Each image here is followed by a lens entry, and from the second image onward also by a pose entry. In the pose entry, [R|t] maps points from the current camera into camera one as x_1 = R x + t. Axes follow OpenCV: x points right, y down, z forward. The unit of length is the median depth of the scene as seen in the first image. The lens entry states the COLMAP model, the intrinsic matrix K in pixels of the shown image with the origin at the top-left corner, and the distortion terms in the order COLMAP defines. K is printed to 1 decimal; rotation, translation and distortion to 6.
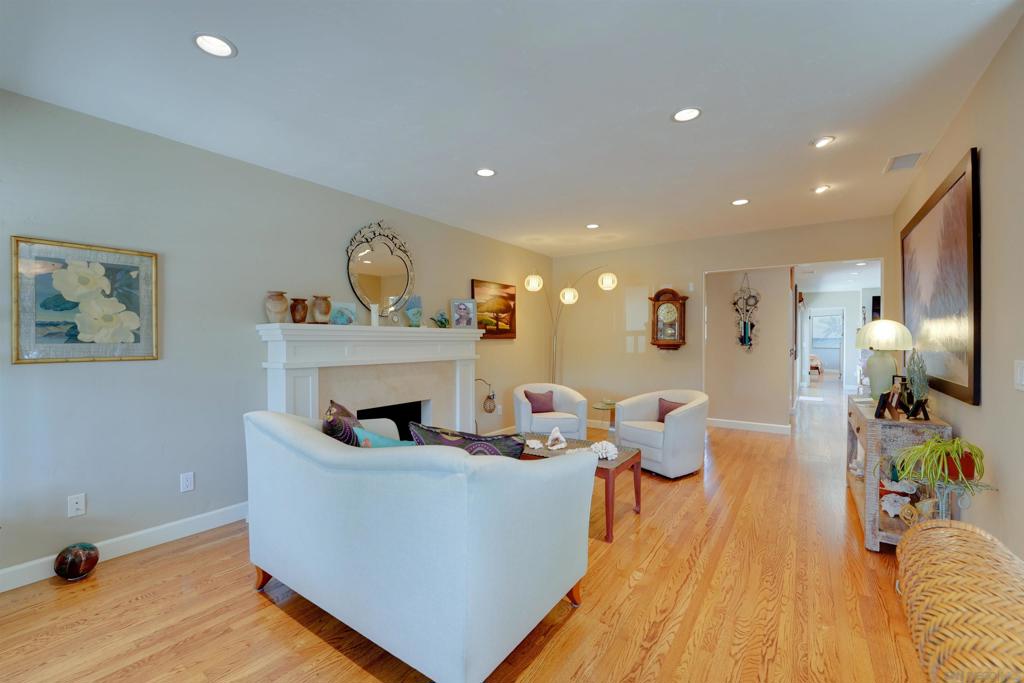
lens RADIAL K [[427.9, 0, 506.3], [0, 427.9, 343.8], [0, 0, 1]] dist [-0.034342, 0.004873]
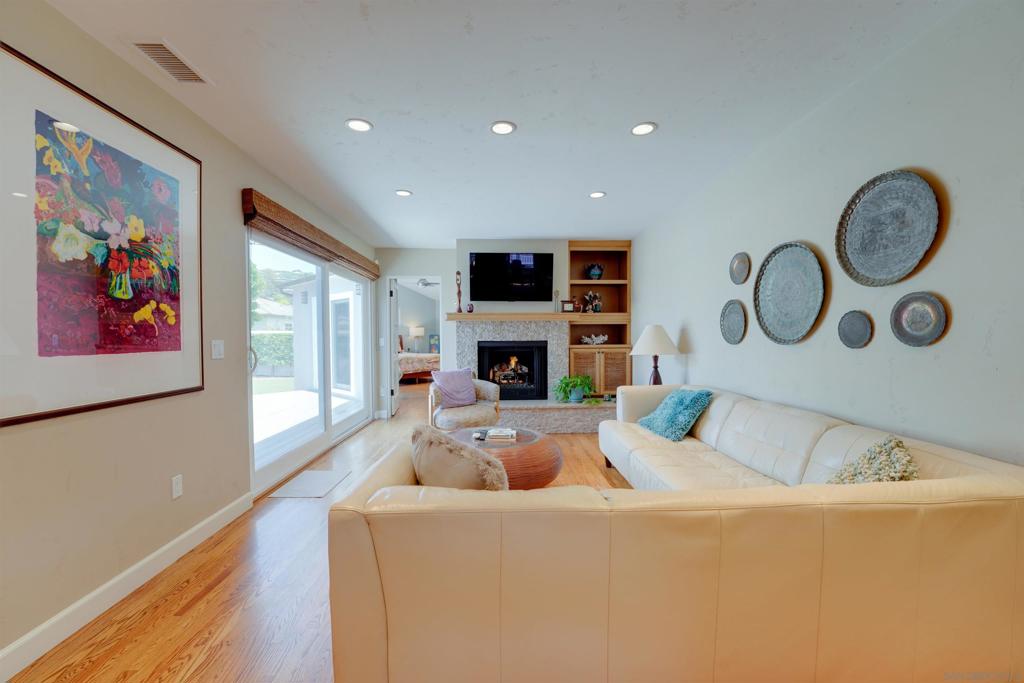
lens RADIAL K [[408.9, 0, 502.3], [0, 408.9, 345.6], [0, 0, 1]] dist [-0.027914, 0.004385]
pose [[0.801786, -0.019659, 0.597288, 1.713454], [0.012519, 0.999792, 0.016101, 0.001182], [-0.597480, -0.005432, 0.801865, 1.583313]]
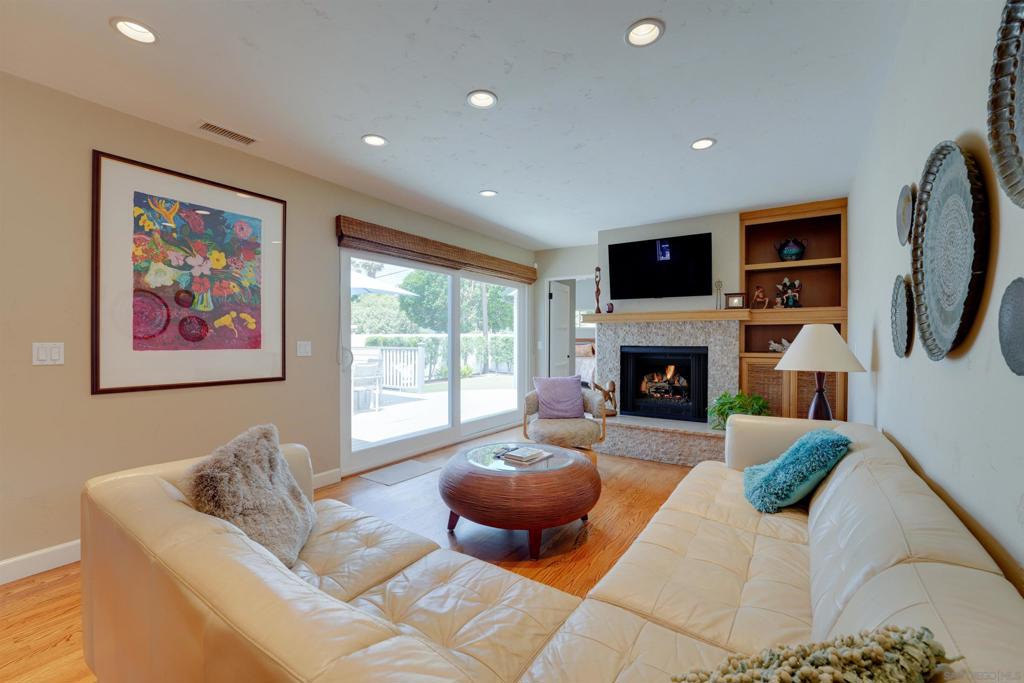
lens RADIAL K [[417.5, 0, 508.4], [0, 417.5, 344.1], [0, 0, 1]] dist [-0.029826, 0.004588]
pose [[0.999559, 0.000002, 0.029701, 2.177772], [0.000027, 1.000000, -0.000967, 0.003935], [-0.029701, 0.000967, 0.999558, 1.526703]]
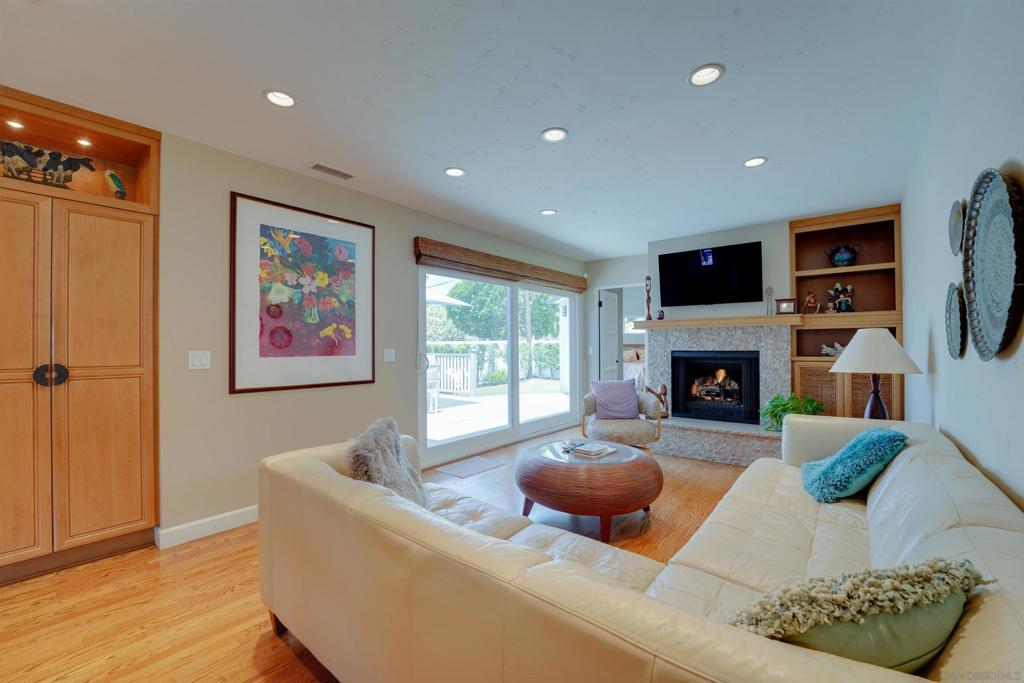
lens RADIAL K [[405.8, 0, 512.8], [0, 405.8, 344.9], [0, 0, 1]] dist [-0.029453, 0.004378]
pose [[0.998211, -0.007836, -0.059273, 2.121270], [0.006979, 0.999869, -0.014638, 0.004641], [0.059379, 0.014198, 0.998135, 1.458940]]
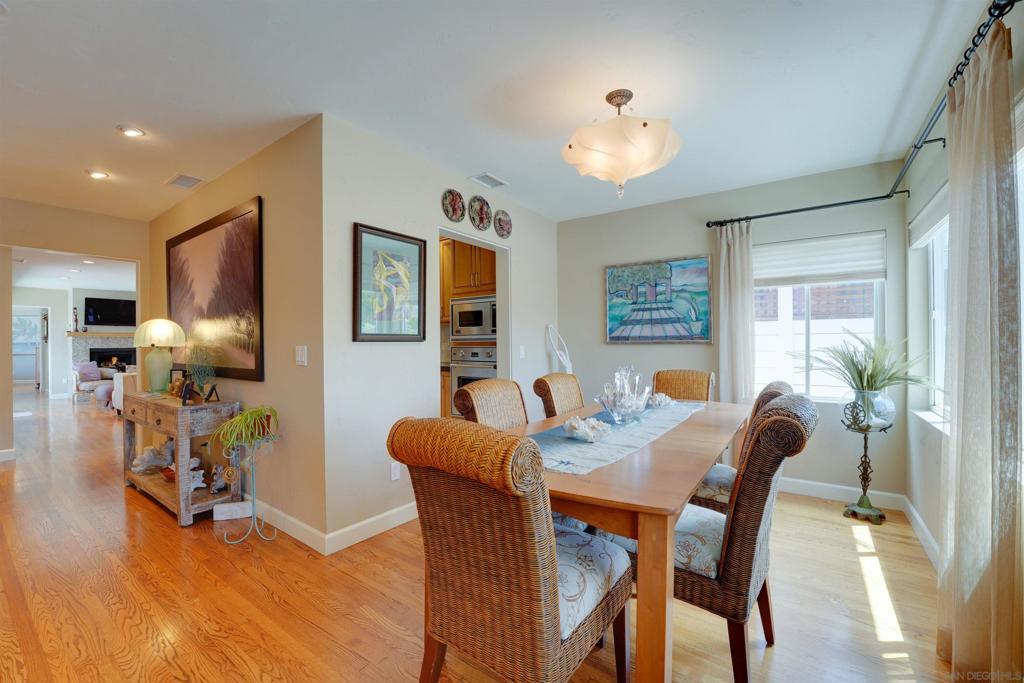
lens RADIAL K [[417.5, 0, 508.4], [0, 417.5, 344.1], [0, 0, 1]] dist [-0.029826, 0.004588]
pose [[-0.002536, -0.006320, 0.999977, -0.160255], [0.020278, 0.999774, 0.006370, 0.019402], [-0.999791, 0.020293, -0.002408, 0.106507]]
